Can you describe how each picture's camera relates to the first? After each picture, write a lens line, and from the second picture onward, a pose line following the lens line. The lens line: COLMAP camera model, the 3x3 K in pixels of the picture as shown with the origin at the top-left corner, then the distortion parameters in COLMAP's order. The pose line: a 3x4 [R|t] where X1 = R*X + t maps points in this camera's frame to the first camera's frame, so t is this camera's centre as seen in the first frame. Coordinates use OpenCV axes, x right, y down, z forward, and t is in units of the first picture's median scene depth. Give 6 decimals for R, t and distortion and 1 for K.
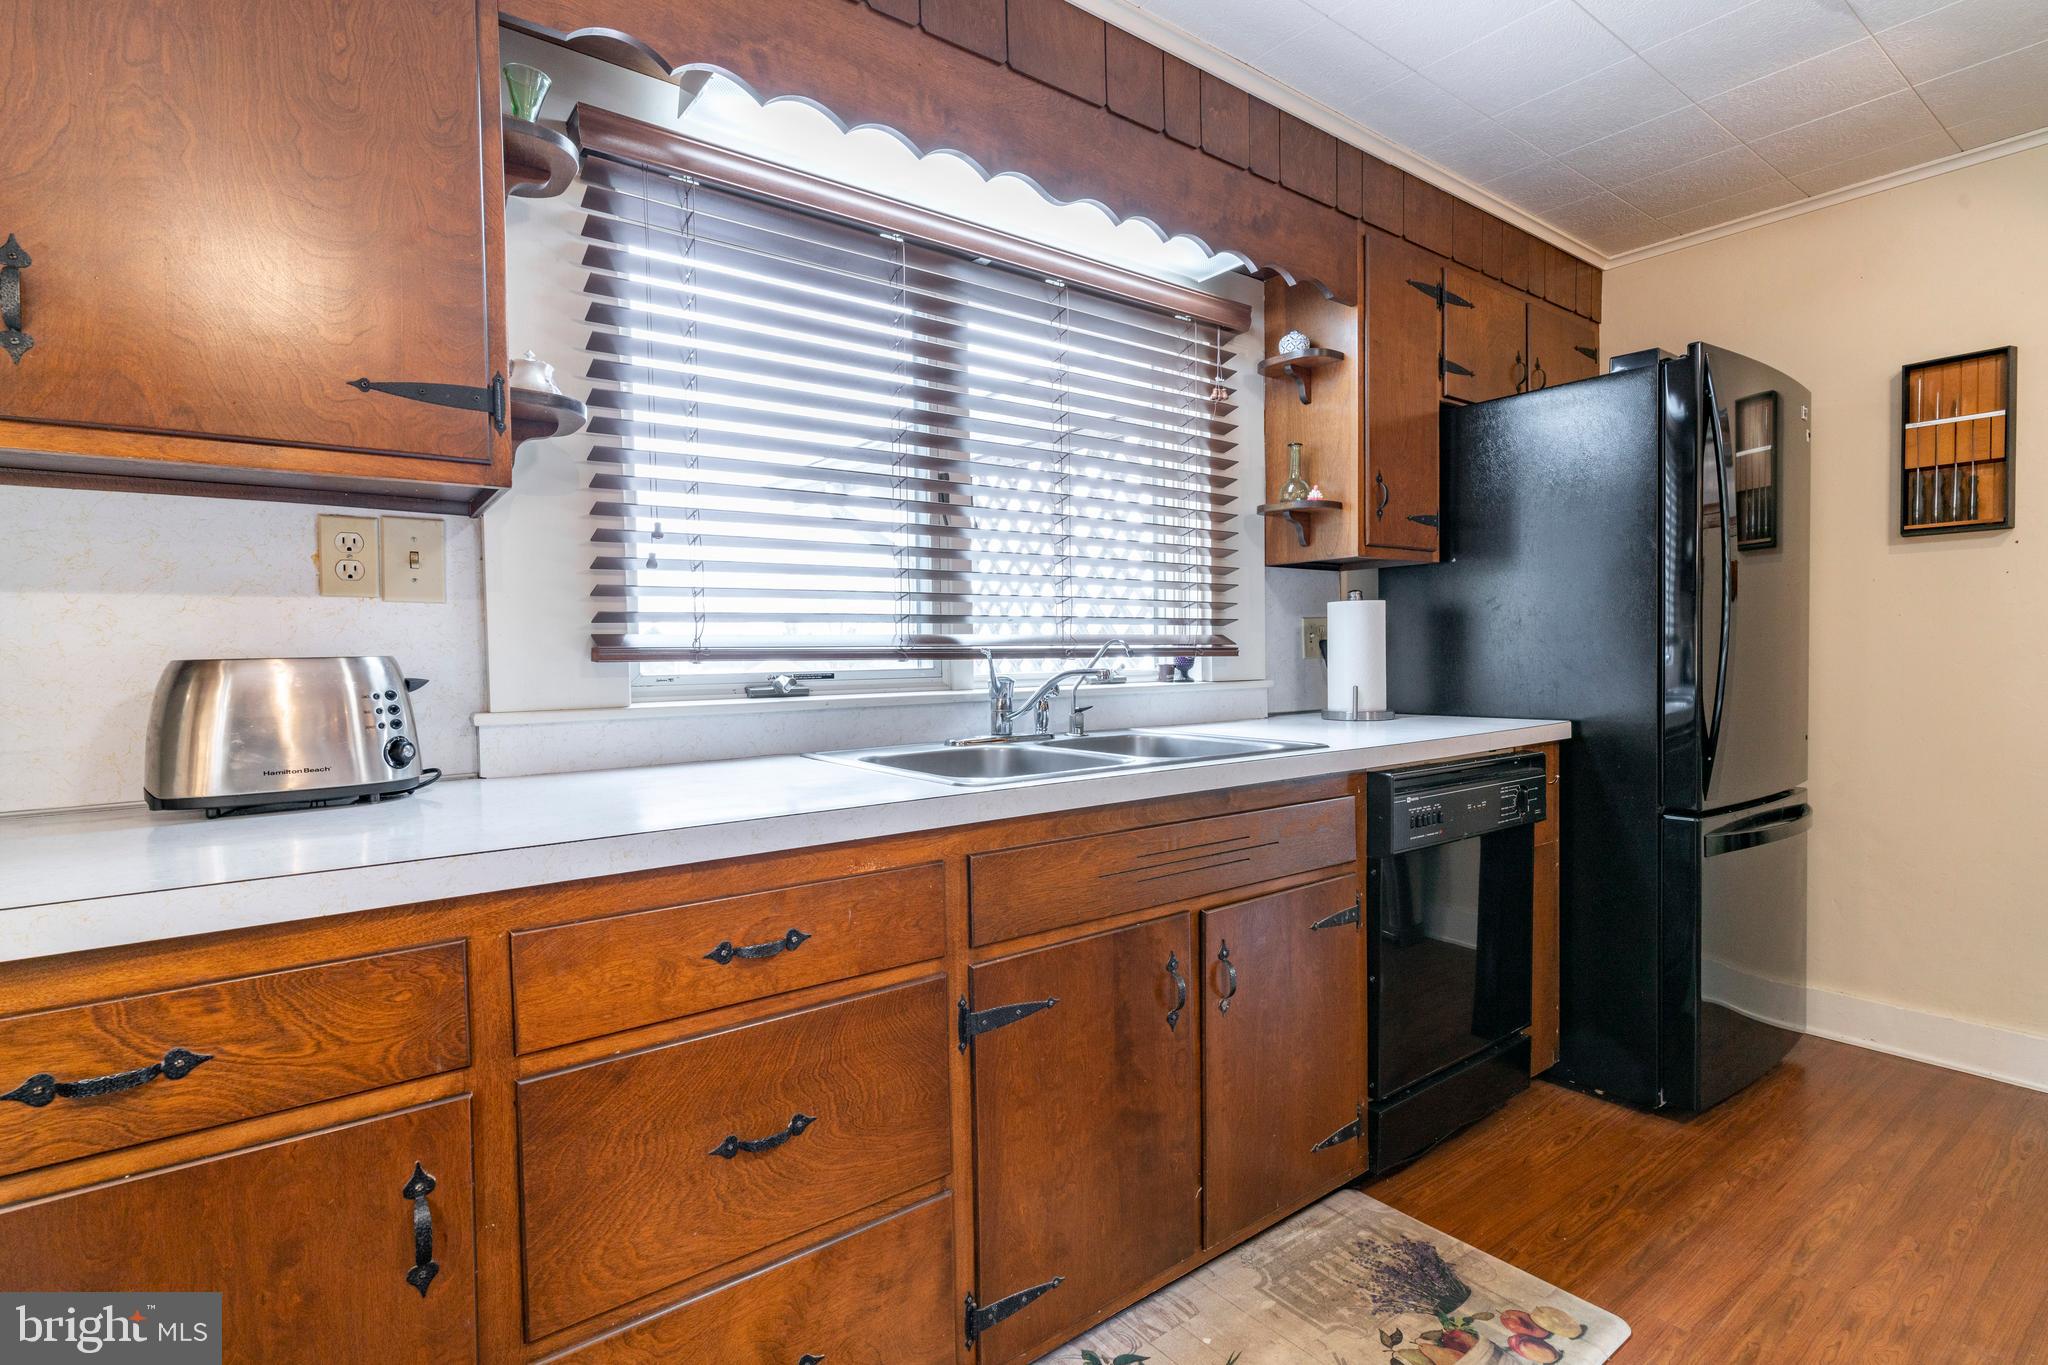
lens RADIAL K [[992.4, 0, 1024.0], [0, 992.4, 682.5], [0, 0, 1]] dist [0.004269, 0.000886]
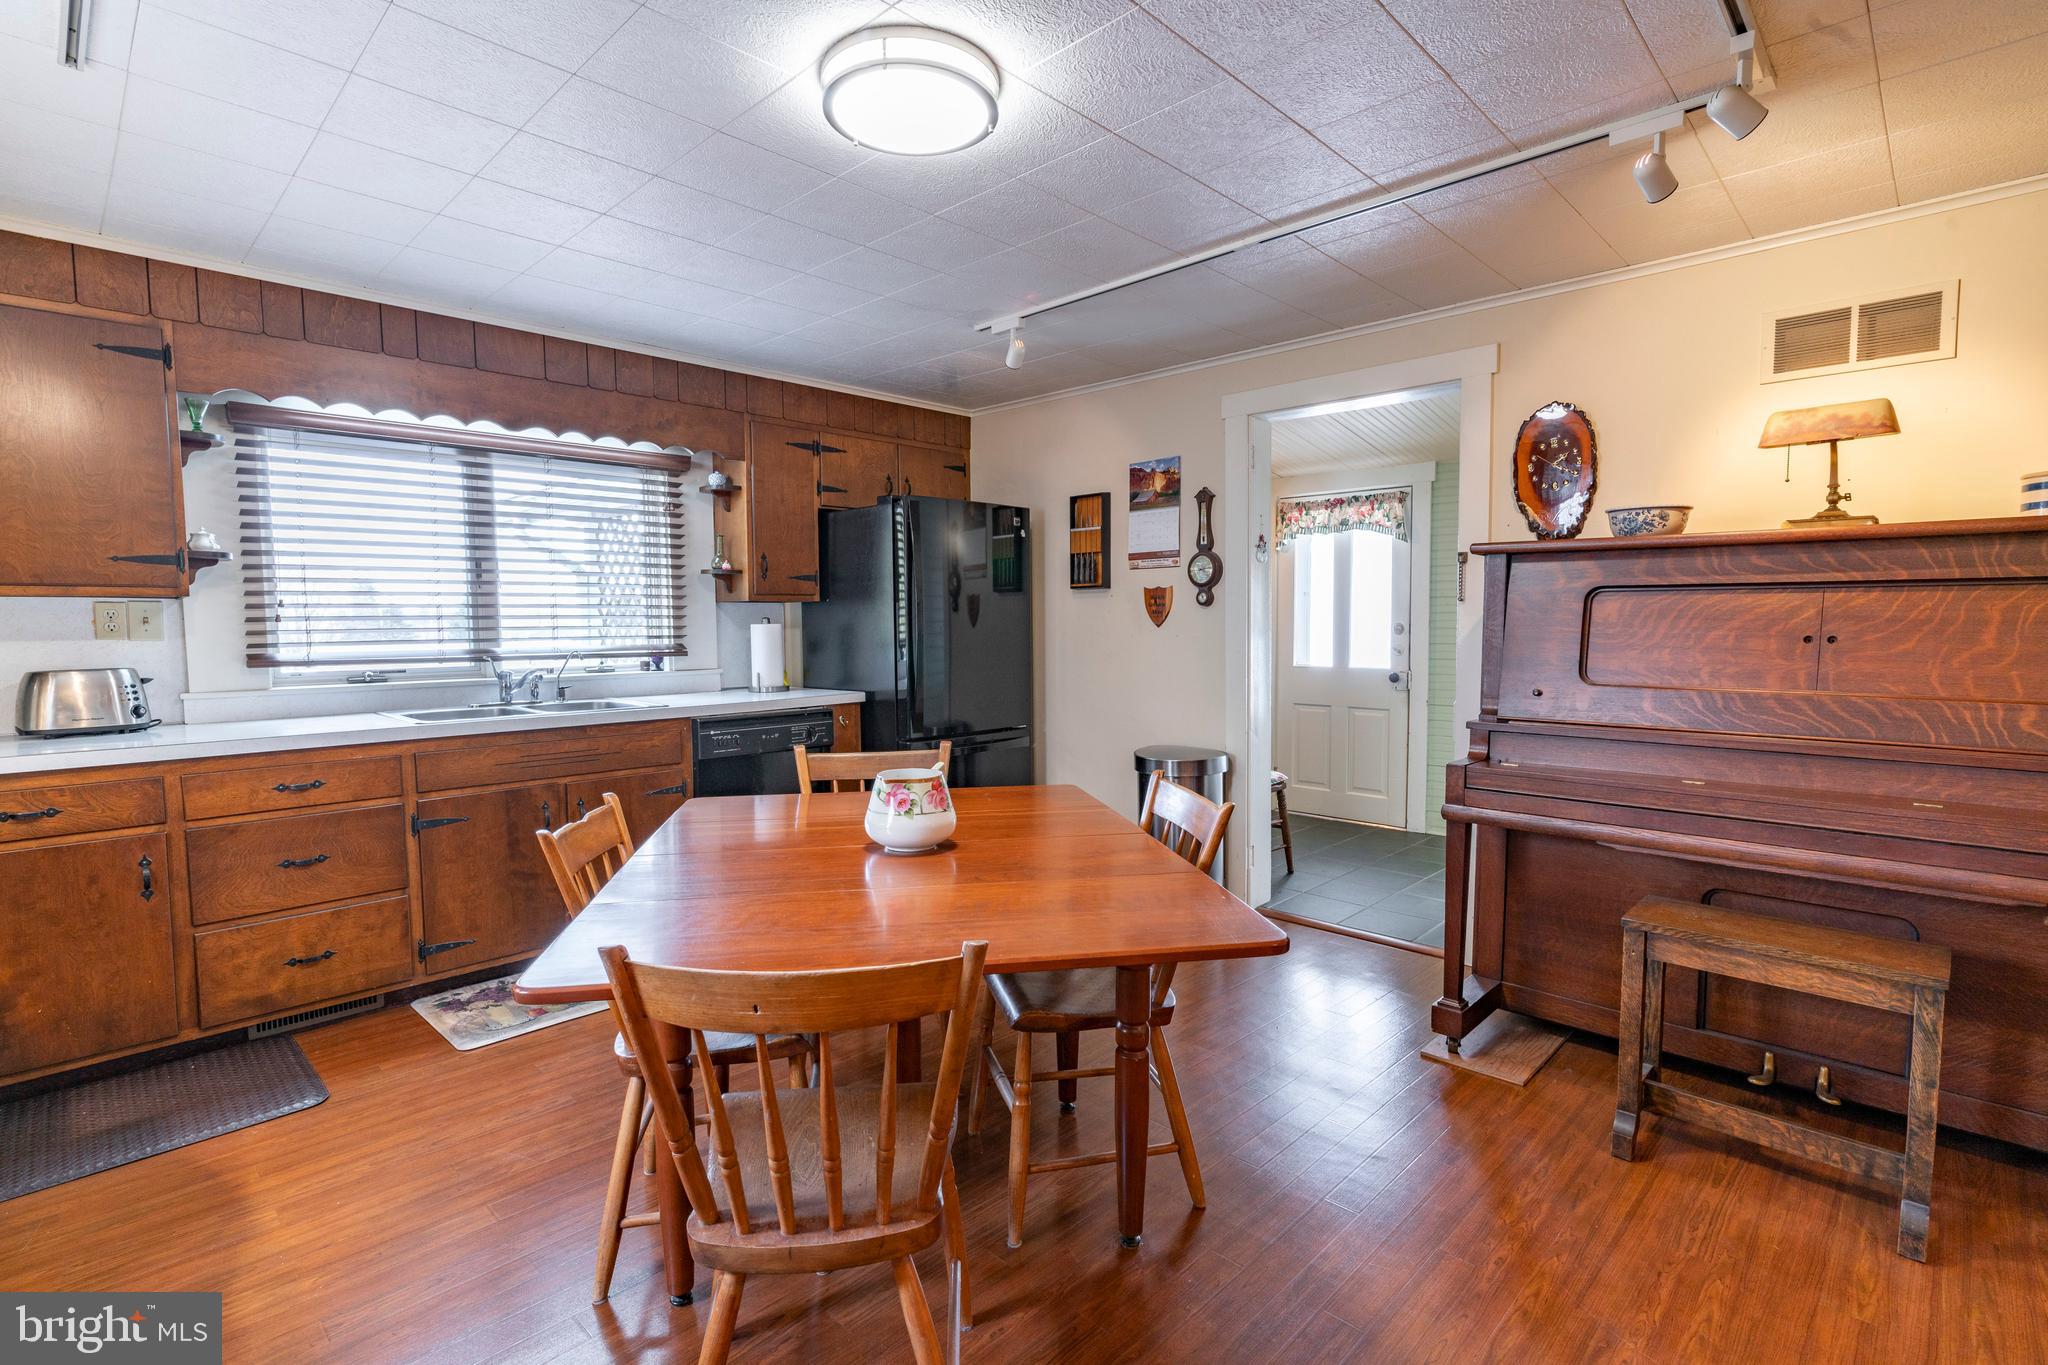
lens RADIAL K [[971.1, 0, 1024.0], [0, 971.1, 682.5], [0, 0, 1]] dist [0.001316, 0.000678]
pose [[0.988391, -0.004444, 0.151869, 0.995459], [-0.000424, 0.999487, 0.032009, -0.064816], [-0.151933, -0.031702, 0.987882, -1.443671]]
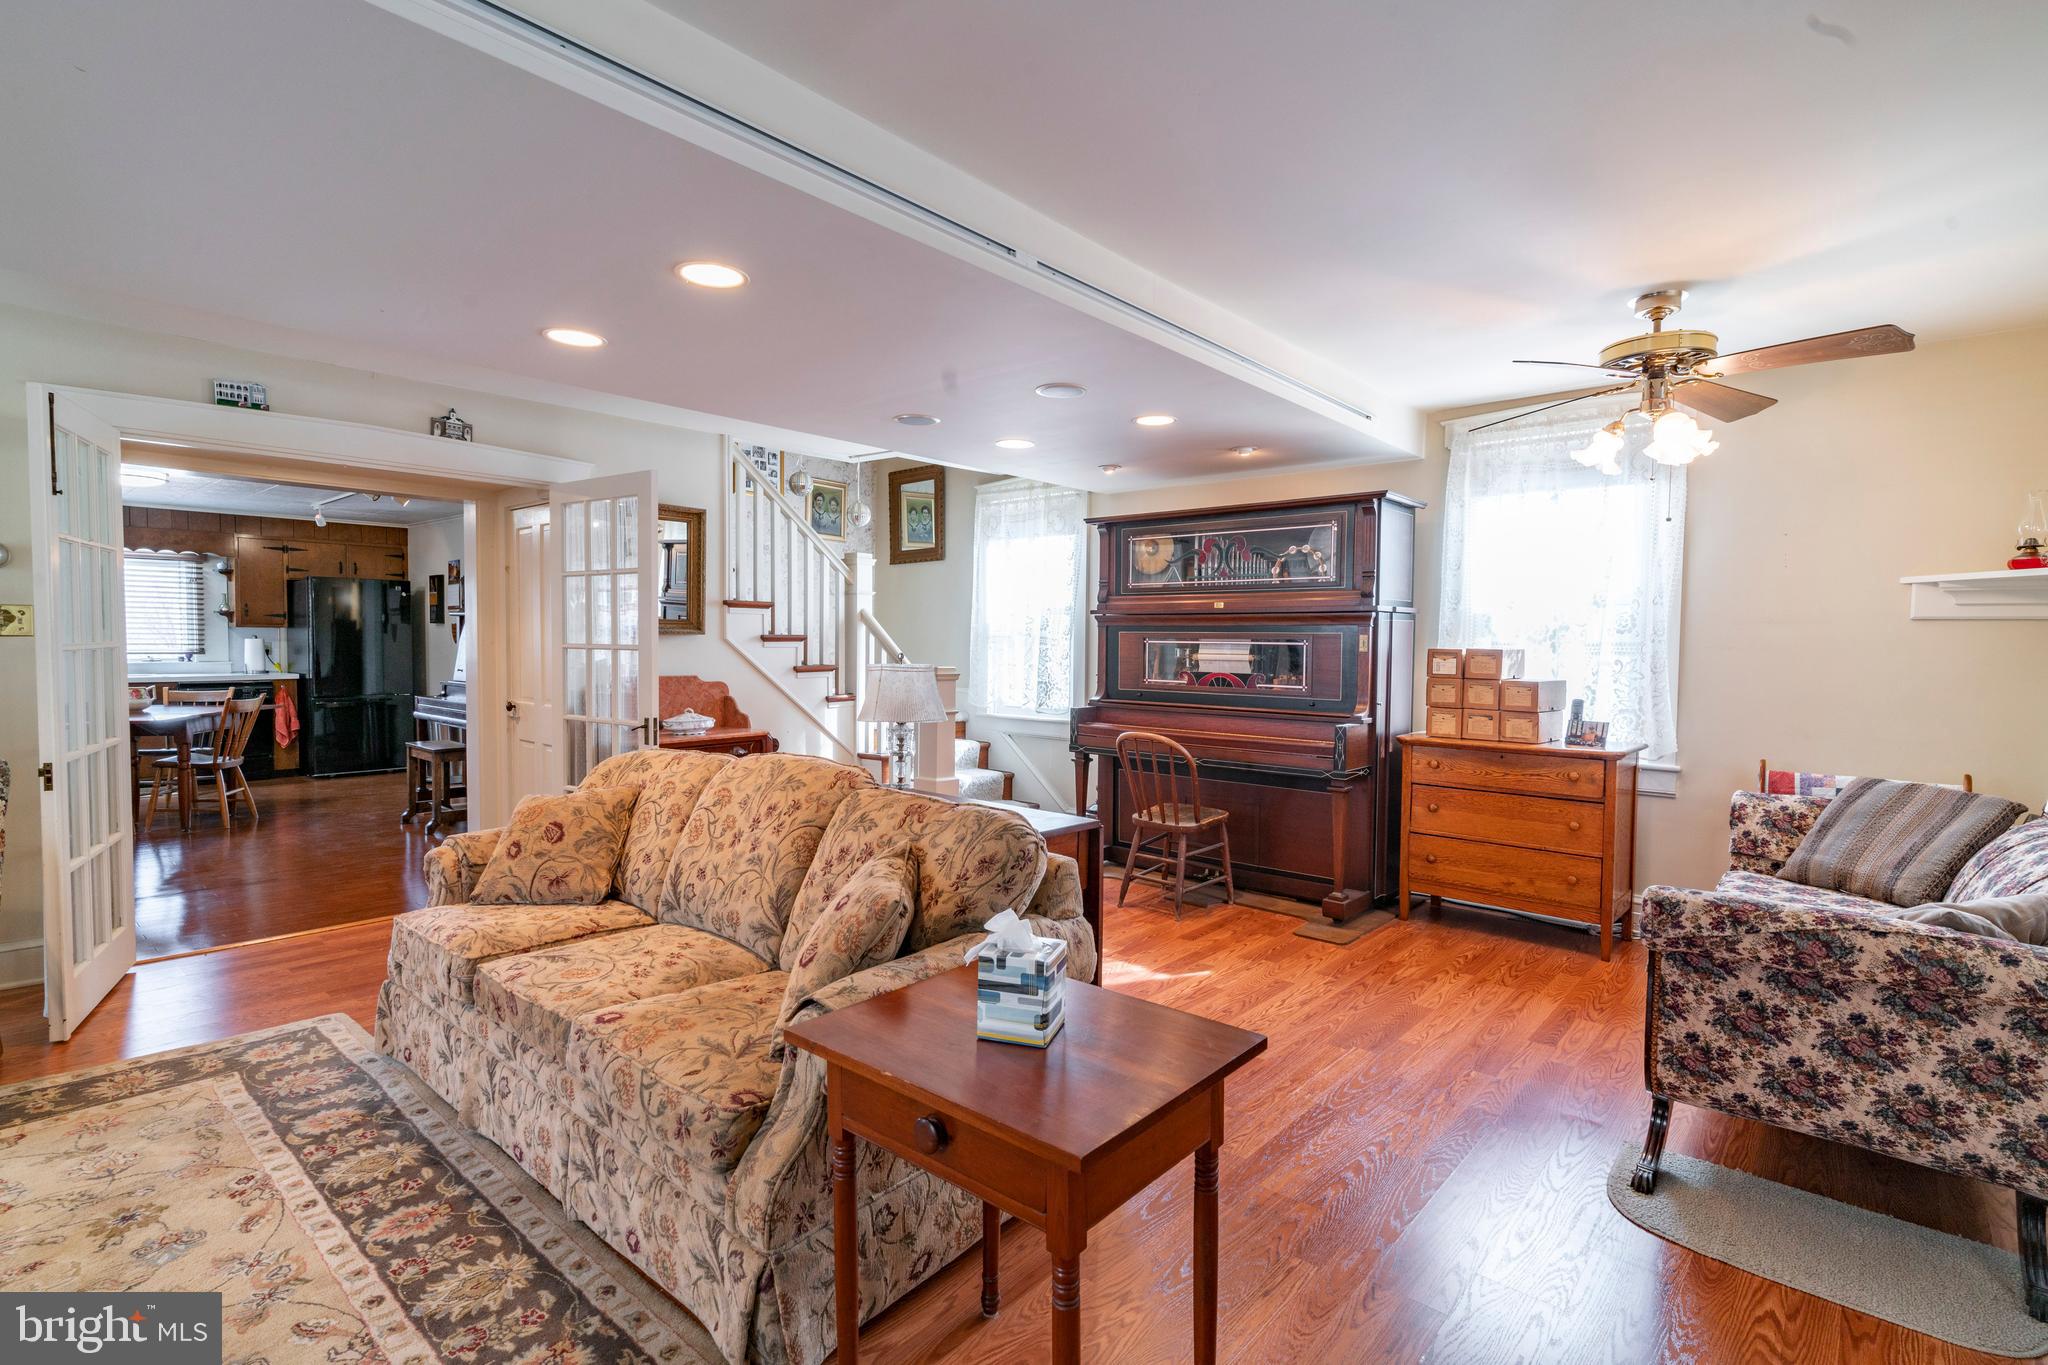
lens RADIAL K [[971.1, 0, 1024.0], [0, 971.1, 682.5], [0, 0, 1]] dist [0.001316, 0.000678]
pose [[0.981354, 0.012761, 0.191786, 4.343999], [-0.015115, 0.999827, 0.010817, -0.017245], [-0.191615, -0.013514, 0.981377, -5.273488]]
